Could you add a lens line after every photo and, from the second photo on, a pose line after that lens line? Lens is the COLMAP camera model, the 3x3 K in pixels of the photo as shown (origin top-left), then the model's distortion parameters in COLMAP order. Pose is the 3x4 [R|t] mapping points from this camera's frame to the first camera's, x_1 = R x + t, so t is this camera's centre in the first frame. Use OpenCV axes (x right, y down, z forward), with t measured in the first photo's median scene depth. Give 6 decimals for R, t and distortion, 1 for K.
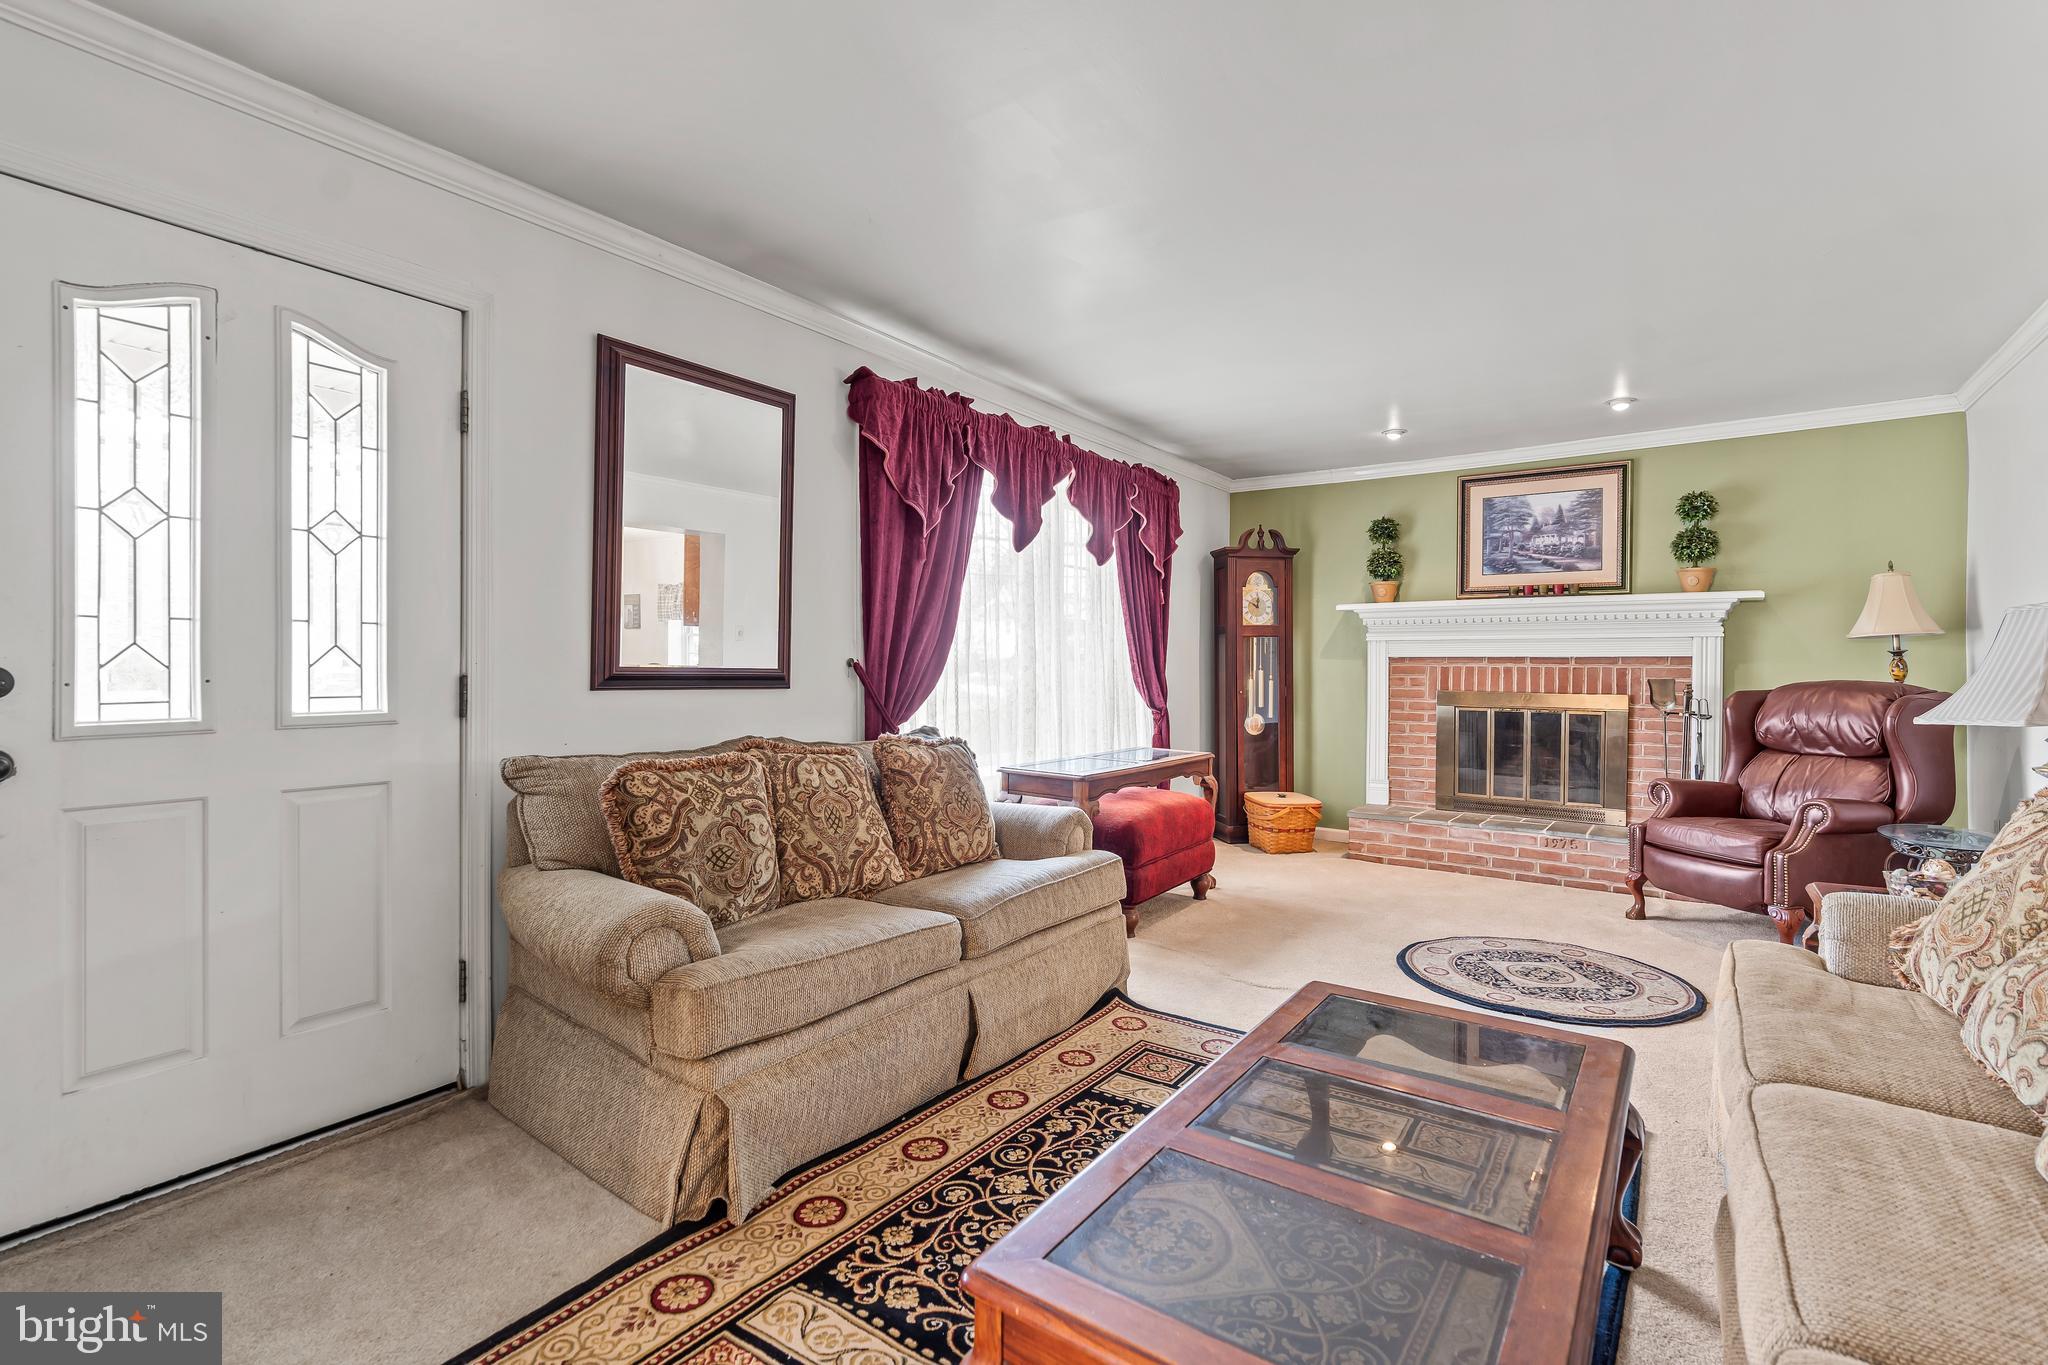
lens RADIAL K [[945.8, 0, 1022.4], [0, 945.8, 673.4], [0, 0, 1]] dist [-0.009288, 0.000074]
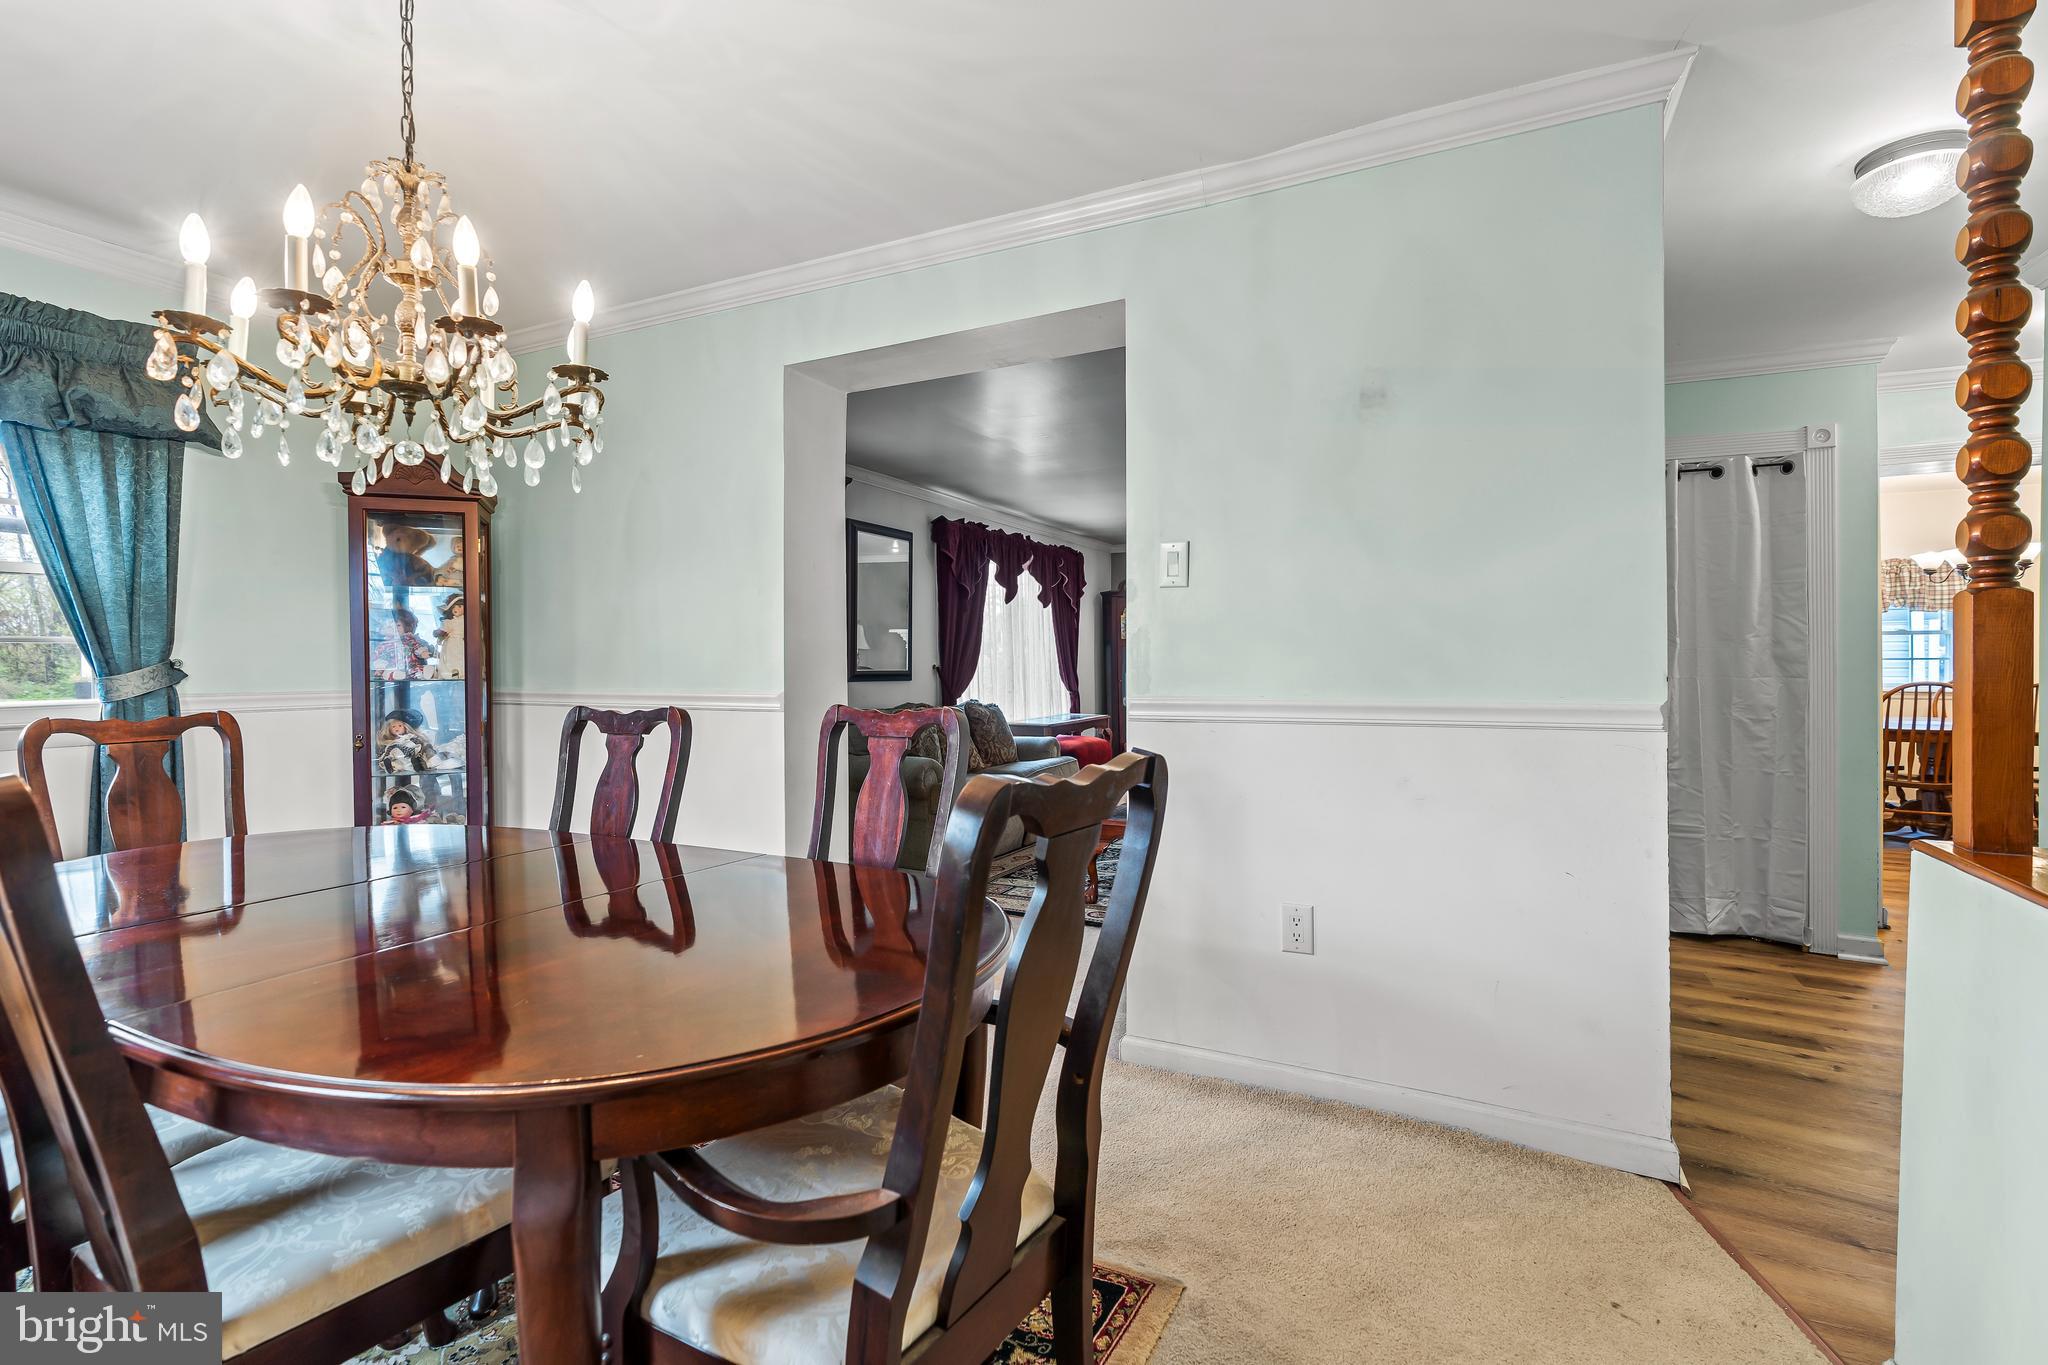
lens RADIAL K [[927.6, 0, 1018.2], [0, 927.6, 671.8], [0, 0, 1]] dist [0.001416, 0.000458]
pose [[0.988702, -0.013754, 0.149259, -0.220386], [0.013107, 0.999900, 0.005318, -0.006649], [-0.149317, -0.003302, 0.988784, -0.674412]]
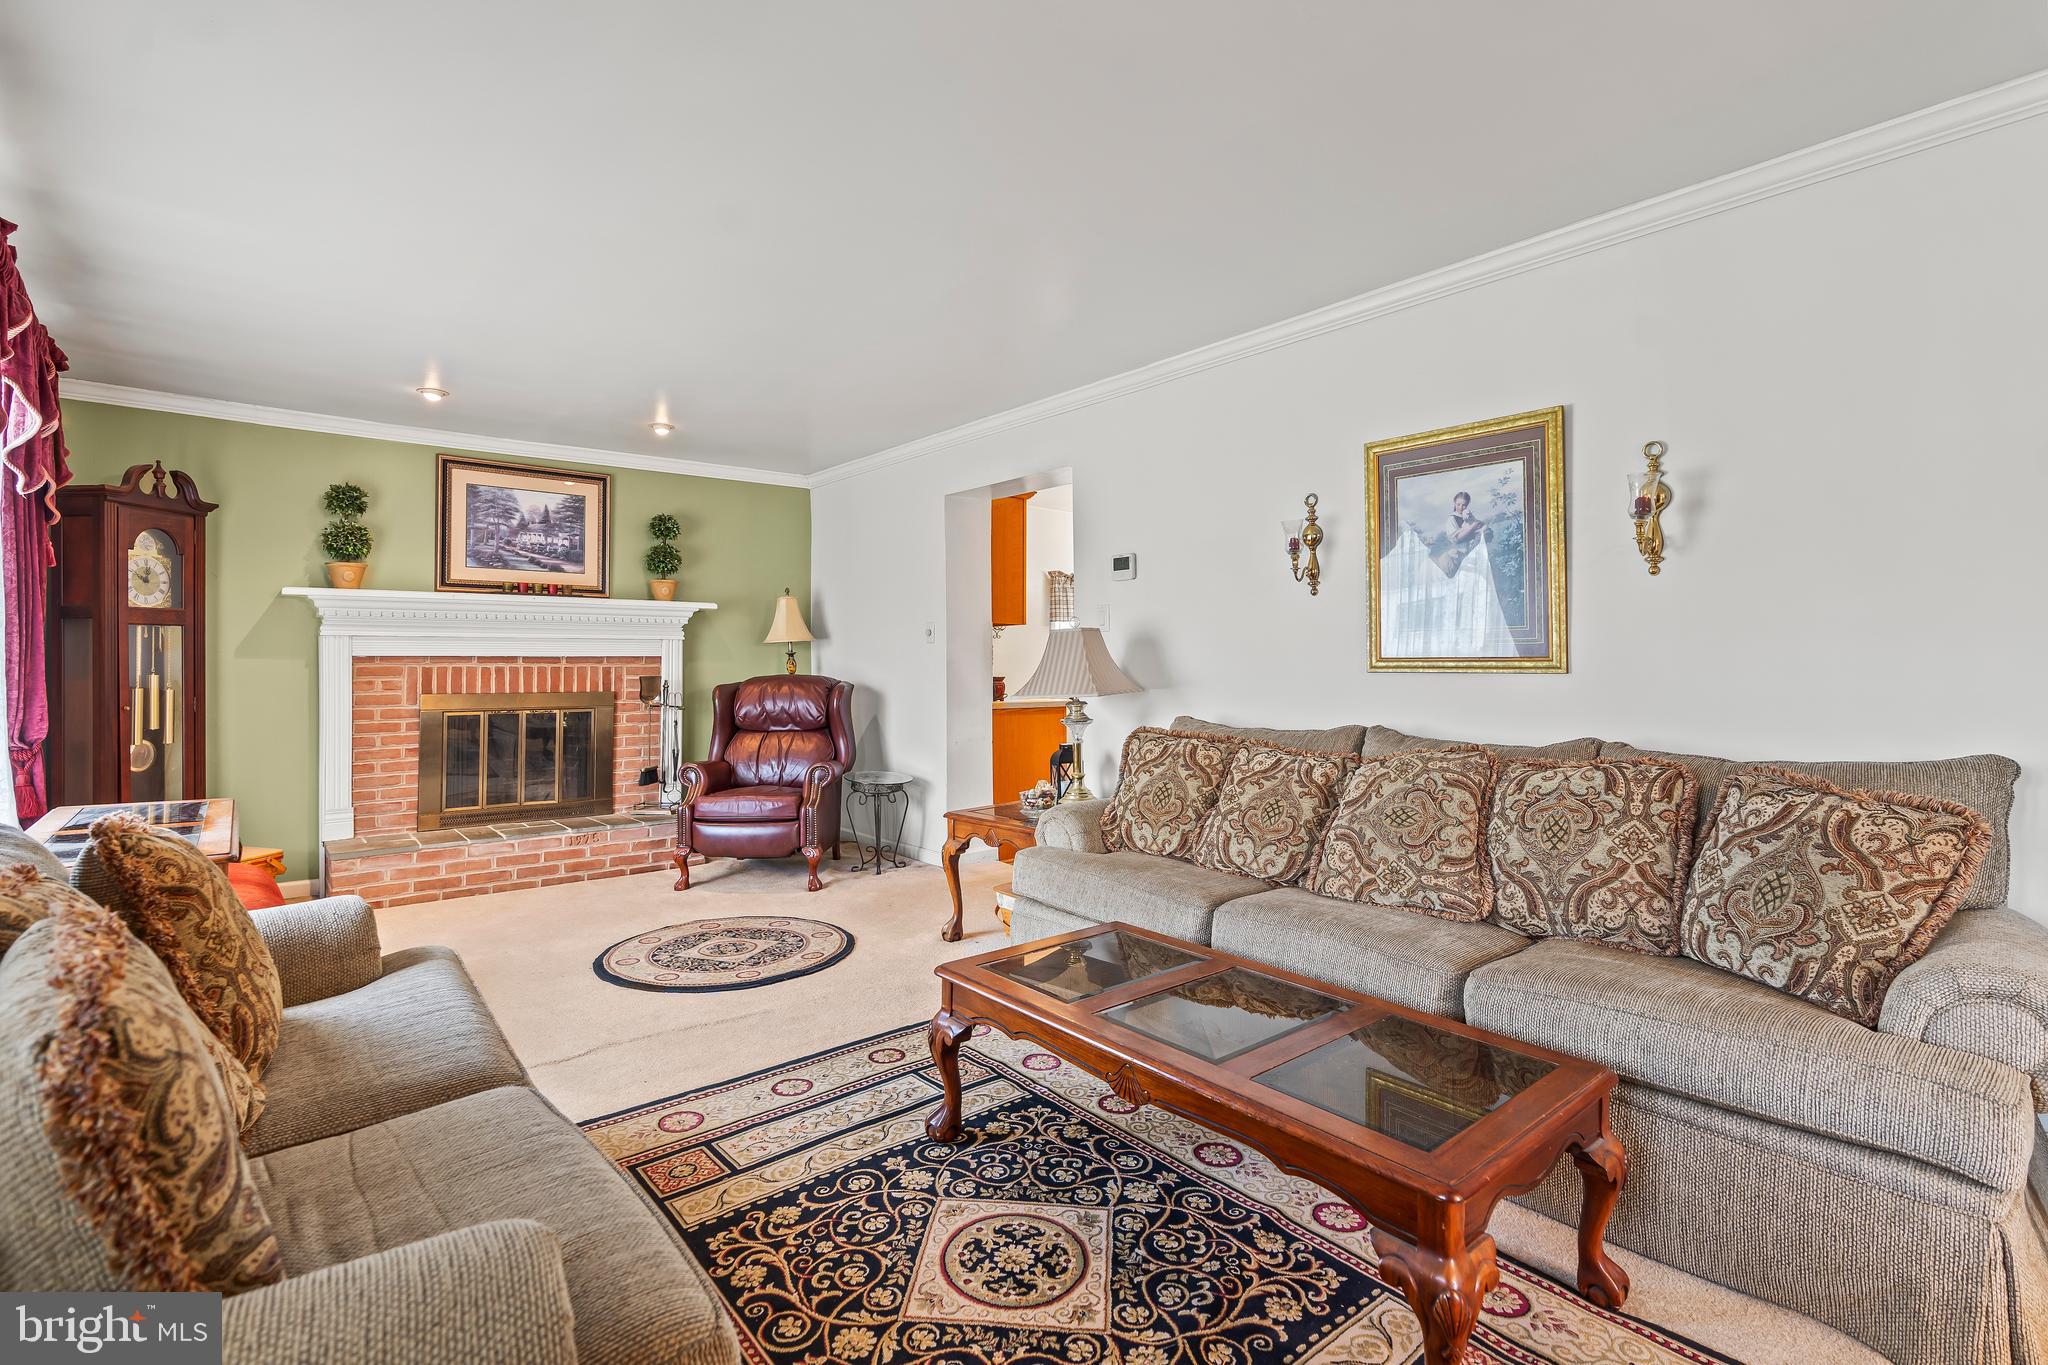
lens RADIAL K [[952.0, 0, 1018.9], [0, 952.0, 657.5], [0, 0, 1]] dist [-0.000826, -0.000234]
pose [[0.257698, 0.001144, 0.966225, -0.310759], [0.013201, 0.999902, -0.004704, -0.005455], [-0.966135, 0.013967, 0.257658, 0.282739]]
